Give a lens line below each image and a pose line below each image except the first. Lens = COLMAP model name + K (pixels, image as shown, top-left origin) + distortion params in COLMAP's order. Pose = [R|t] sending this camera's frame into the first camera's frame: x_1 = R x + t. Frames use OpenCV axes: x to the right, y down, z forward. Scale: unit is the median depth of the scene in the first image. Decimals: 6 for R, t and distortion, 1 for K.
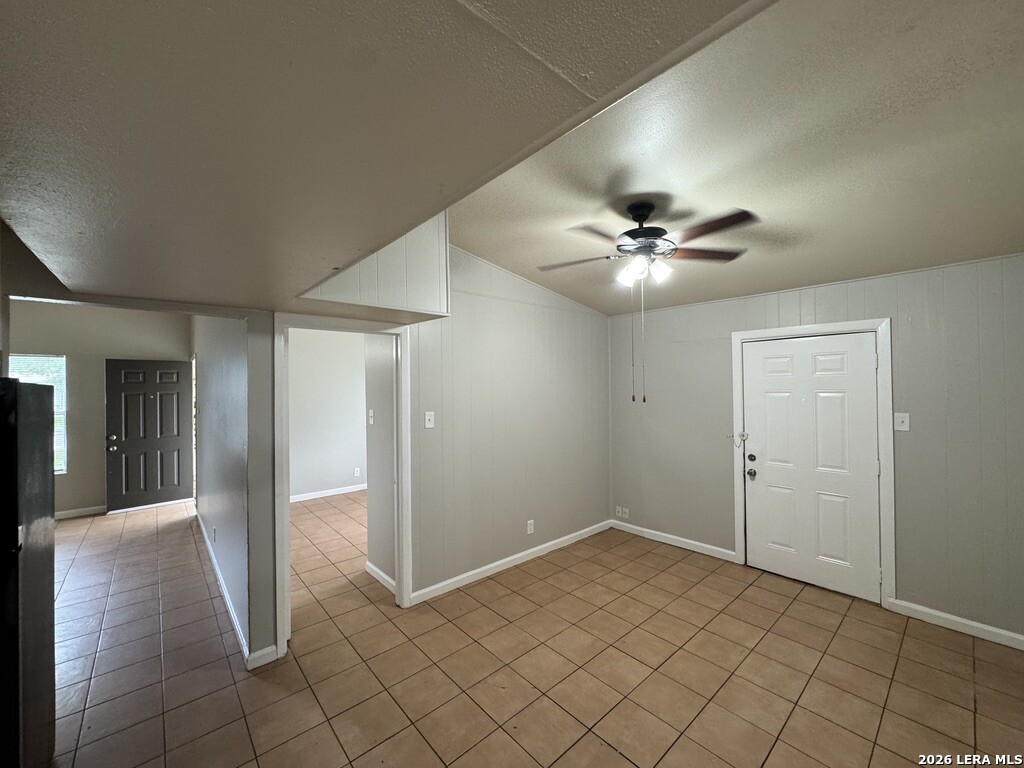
lens RADIAL K [[407.8, 0, 506.0], [0, 407.8, 384.4], [0, 0, 1]] dist [-0.007475, -0.000572]
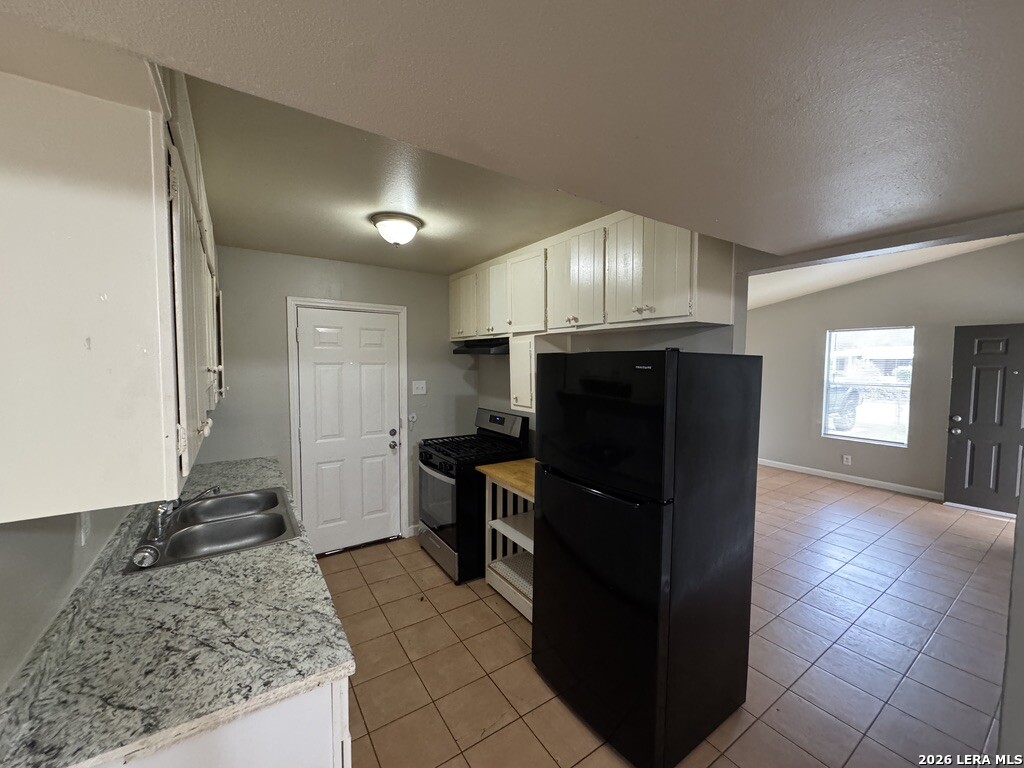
lens RADIAL K [[407.8, 0, 504.9], [0, 407.8, 381.0], [0, 0, 1]] dist [-0.007475, -0.000572]
pose [[-0.140113, 0.061496, -0.988224, 0.002855], [-0.003173, 0.998036, 0.062557, 0.002969], [0.990130, 0.011901, -0.139643, 0.286480]]
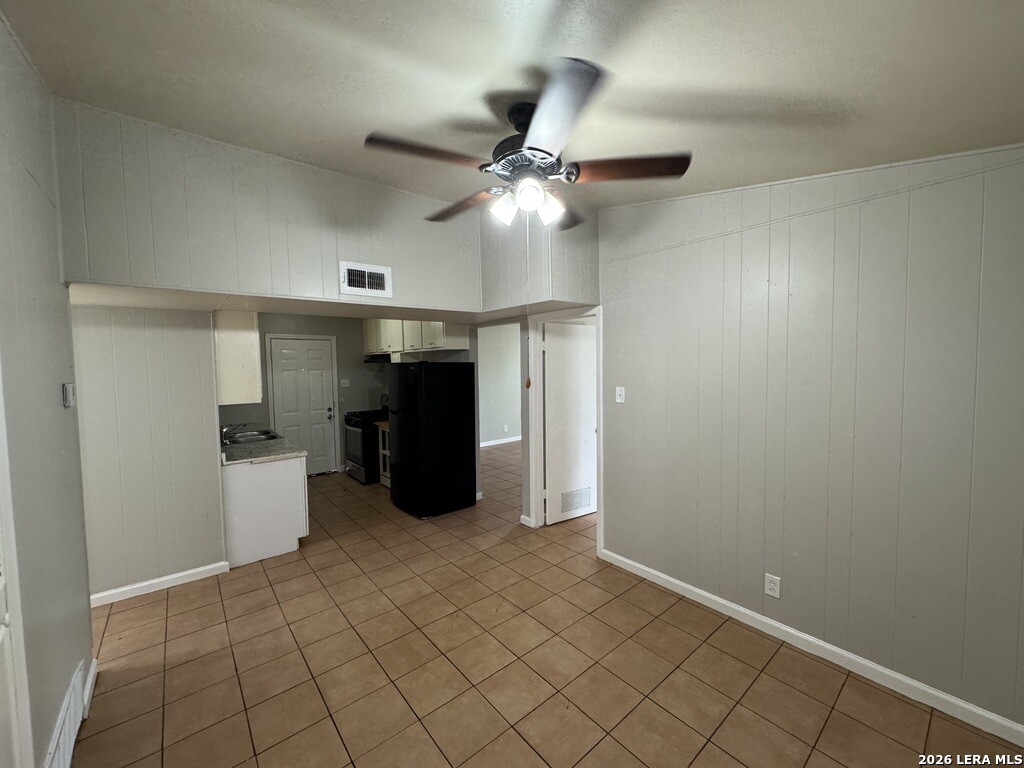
lens RADIAL K [[407.8, 0, 515.9], [0, 407.8, 381.3], [0, 0, 1]] dist [-0.007475, -0.000572]
pose [[-0.019665, 0.056687, -0.998198, 0.762235], [0.018431, 0.998242, 0.056326, -0.008002], [0.999637, -0.017290, -0.020675, 0.705450]]
